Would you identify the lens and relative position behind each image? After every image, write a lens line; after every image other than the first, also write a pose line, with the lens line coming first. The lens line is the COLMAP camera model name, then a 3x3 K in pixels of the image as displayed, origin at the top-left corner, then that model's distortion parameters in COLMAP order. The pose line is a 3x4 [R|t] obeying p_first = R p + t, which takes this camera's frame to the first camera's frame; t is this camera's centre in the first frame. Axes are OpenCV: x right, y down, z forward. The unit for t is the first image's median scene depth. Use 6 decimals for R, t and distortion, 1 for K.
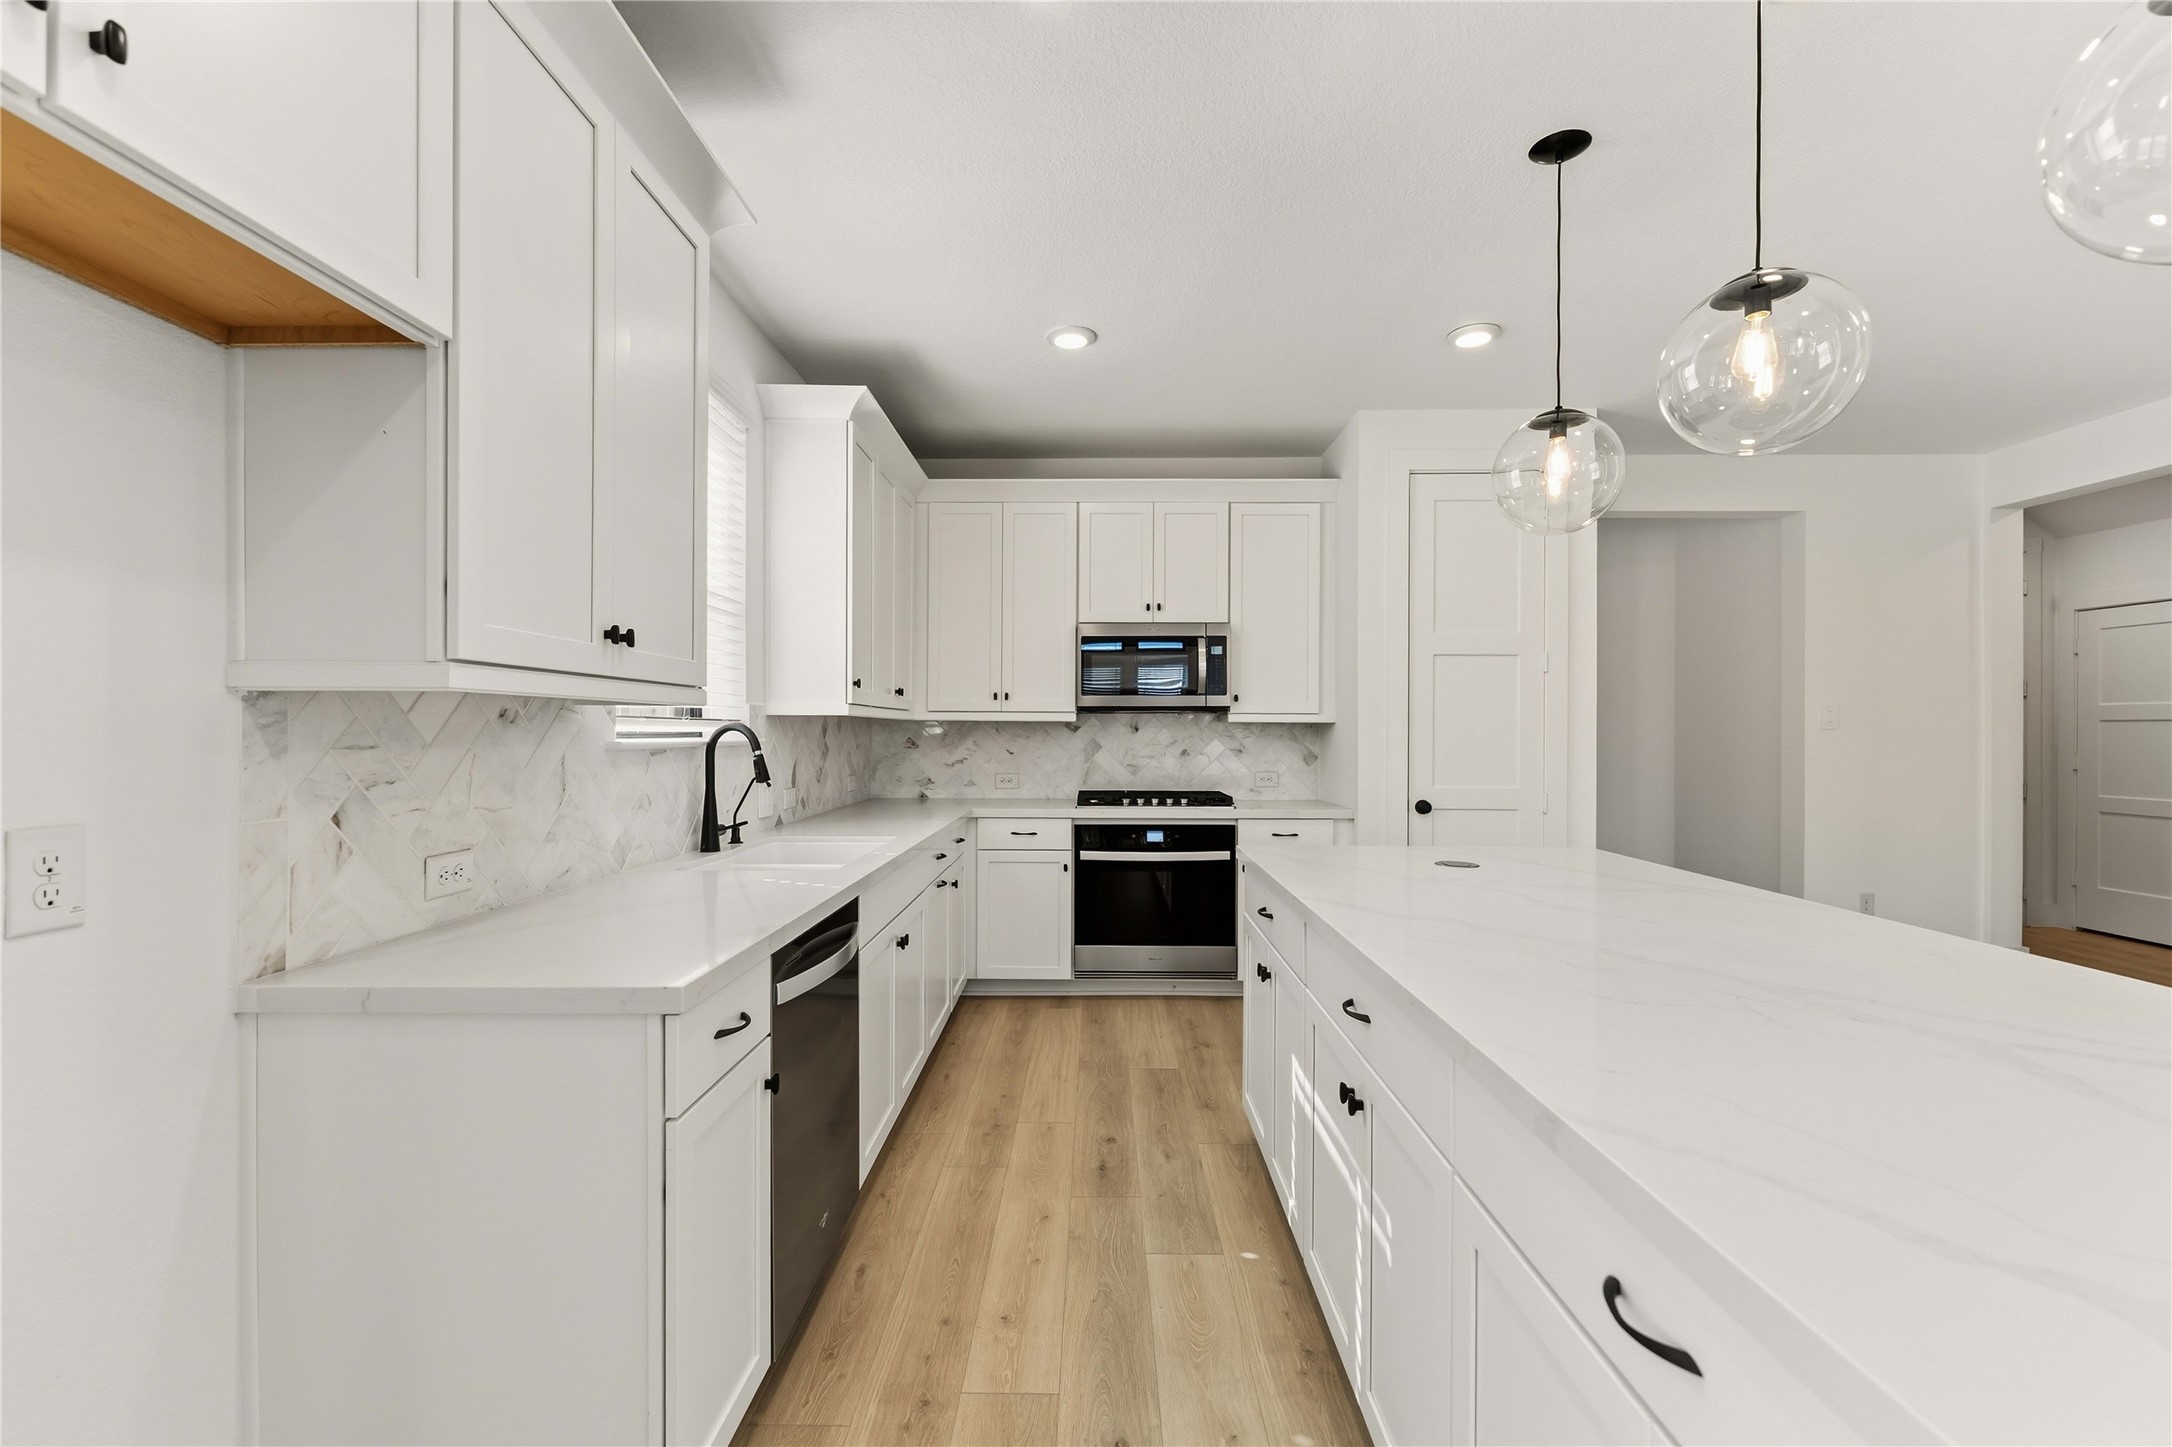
lens RADIAL K [[899.4, 0, 1086.0], [0, 899.4, 723.5], [0, 0, 1]] dist [0.000712, -0.000043]
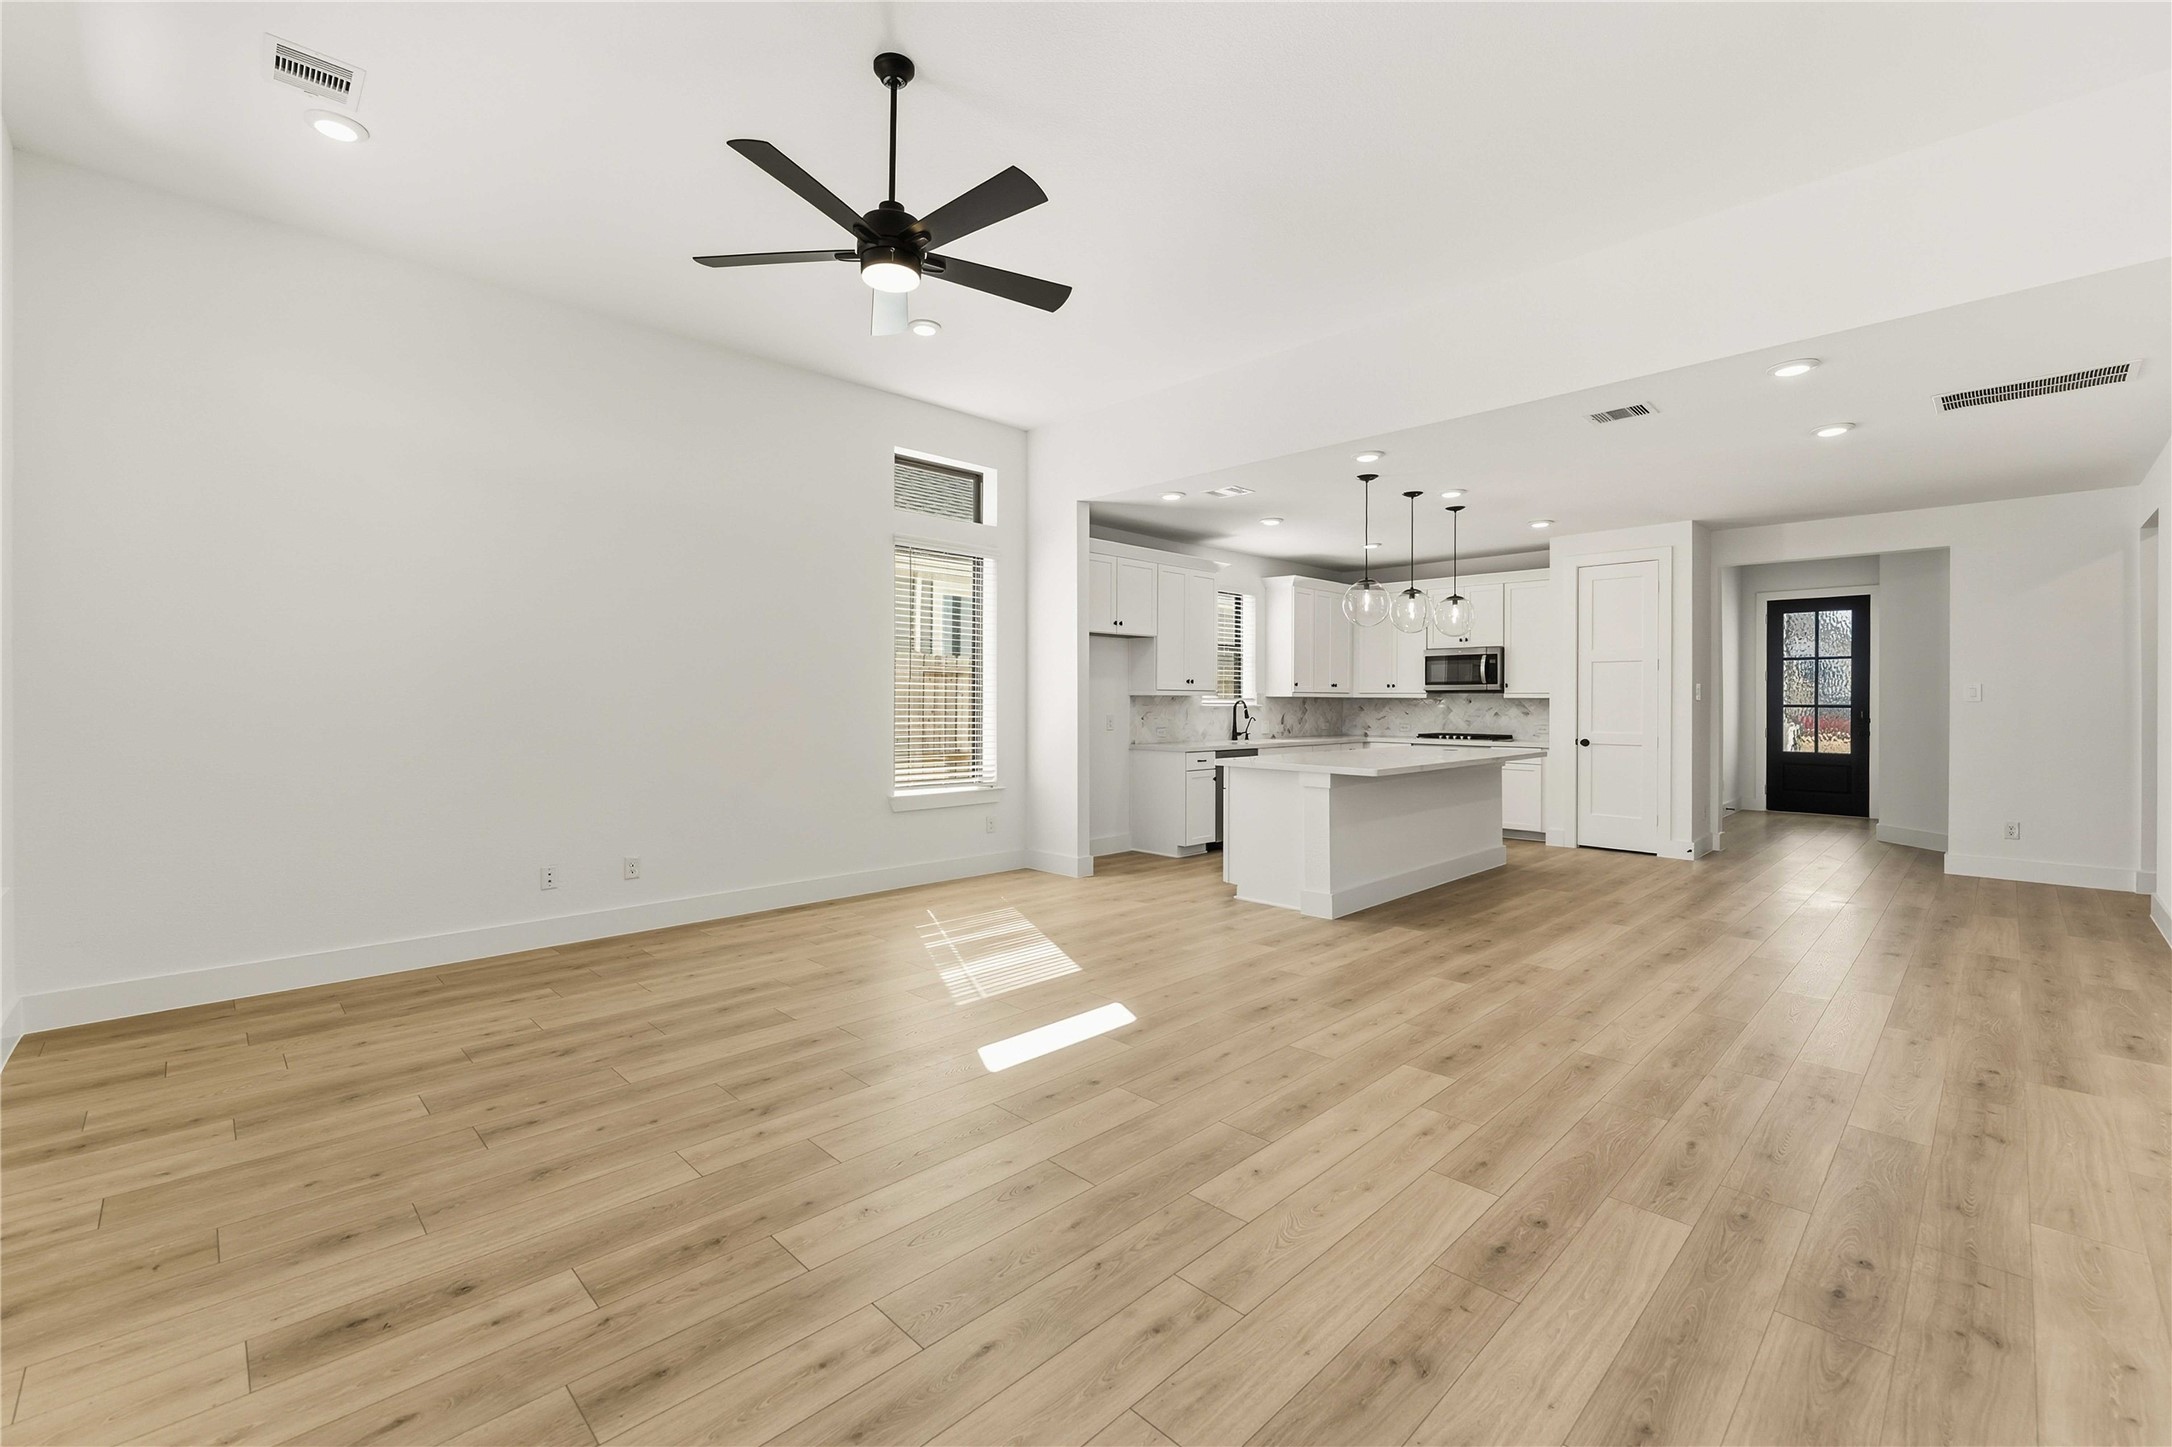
lens RADIAL K [[899.4, 0, 1086.0], [0, 899.4, 723.5], [0, 0, 1]] dist [0.000712, -0.000043]
pose [[0.701456, 0.016223, -0.712528, 0.923184], [0.005386, 0.999592, 0.028062, -0.005811], [0.712693, -0.023522, 0.701082, -1.007442]]
